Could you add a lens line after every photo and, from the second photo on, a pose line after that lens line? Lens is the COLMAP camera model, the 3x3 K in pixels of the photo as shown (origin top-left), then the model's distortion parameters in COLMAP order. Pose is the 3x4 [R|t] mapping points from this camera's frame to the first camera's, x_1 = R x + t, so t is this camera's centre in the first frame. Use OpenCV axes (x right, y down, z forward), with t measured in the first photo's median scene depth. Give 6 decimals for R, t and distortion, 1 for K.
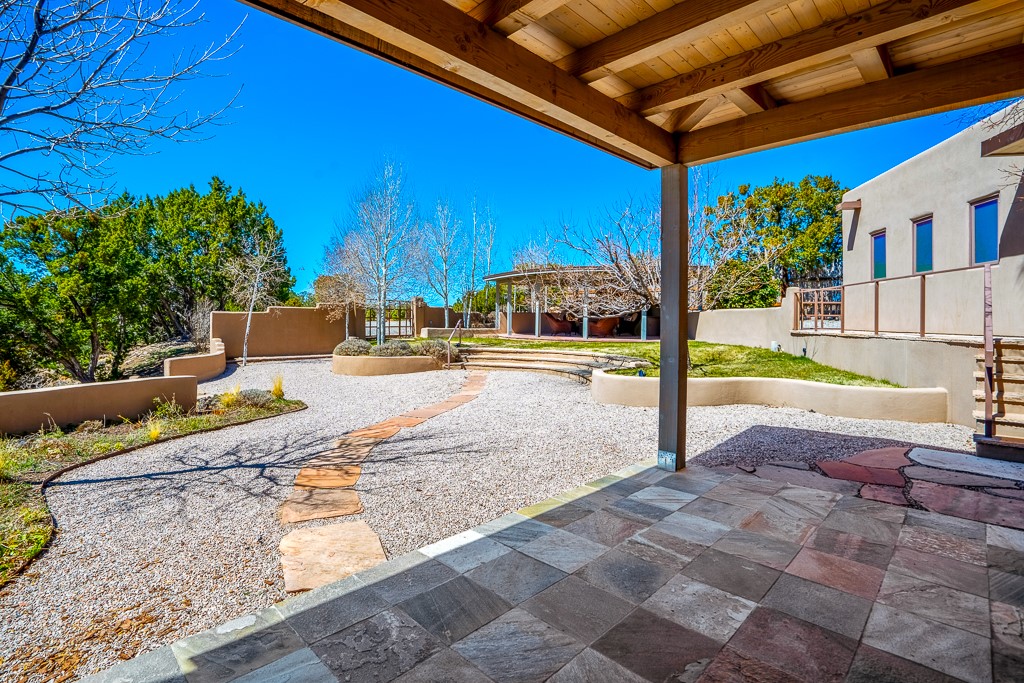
lens RADIAL K [[495.6, 0, 512.0], [0, 495.6, 341.5], [0, 0, 1]] dist [-0.000301, -0.000036]
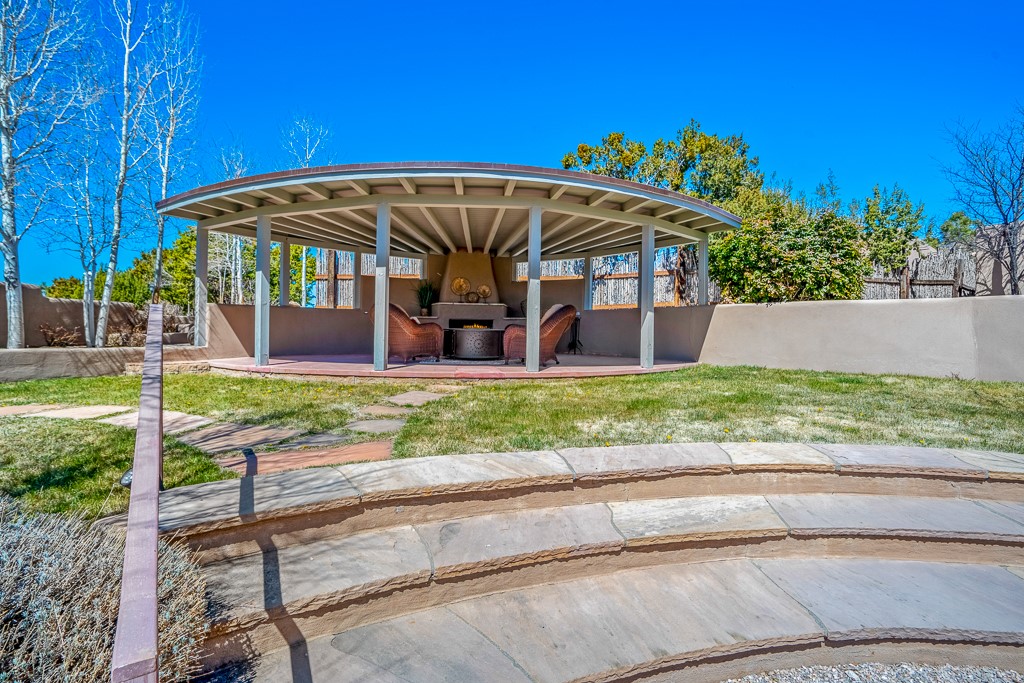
lens RADIAL K [[495.6, 0, 512.0], [0, 495.6, 341.5], [0, 0, 1]] dist [-0.000301, -0.000036]
pose [[0.791774, -0.000919, 0.610813, -0.070618], [0.026552, 0.999105, -0.032914, -0.010623], [-0.610236, 0.042278, 0.791090, 0.532325]]
